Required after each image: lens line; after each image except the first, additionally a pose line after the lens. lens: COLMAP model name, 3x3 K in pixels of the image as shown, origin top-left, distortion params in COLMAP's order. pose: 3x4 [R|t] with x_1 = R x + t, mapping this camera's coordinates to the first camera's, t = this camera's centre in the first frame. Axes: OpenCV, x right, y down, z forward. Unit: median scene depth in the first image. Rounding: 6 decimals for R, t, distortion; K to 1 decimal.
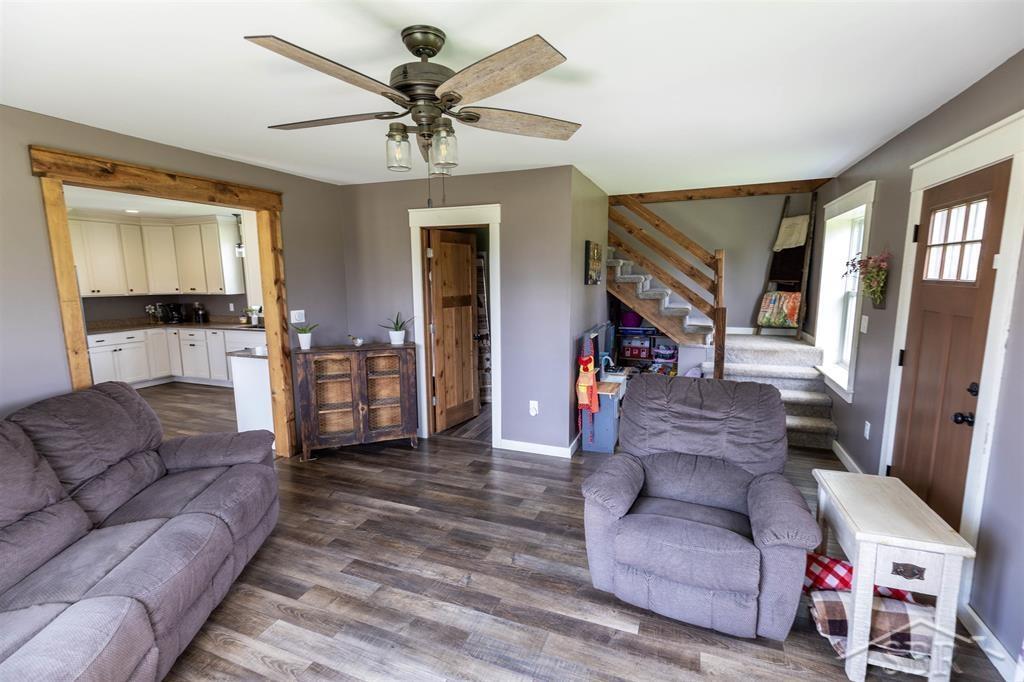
lens RADIAL K [[459.6, 0, 514.3], [0, 459.6, 342.1], [0, 0, 1]] dist [0.001301, 0.000040]
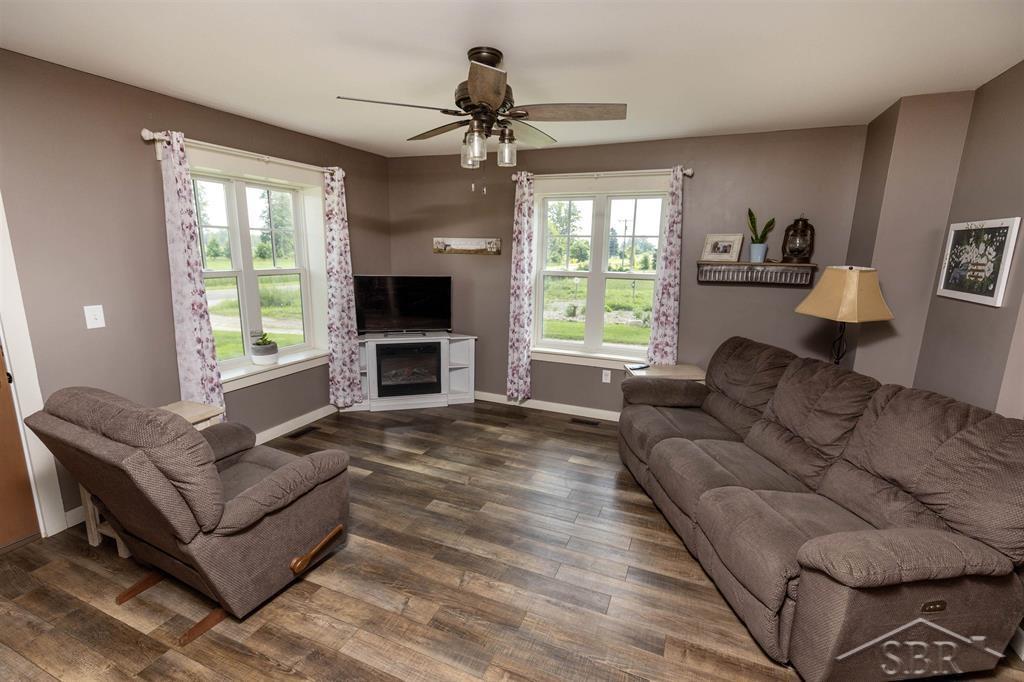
lens RADIAL K [[459.6, 0, 510.5], [0, 459.6, 344.3], [0, 0, 1]] dist [0.001301, 0.000040]
pose [[-0.999701, -0.010700, 0.021988, -0.206943], [-0.002616, 0.940820, 0.338896, -0.239952], [-0.024313, 0.338737, -0.940567, 1.672982]]
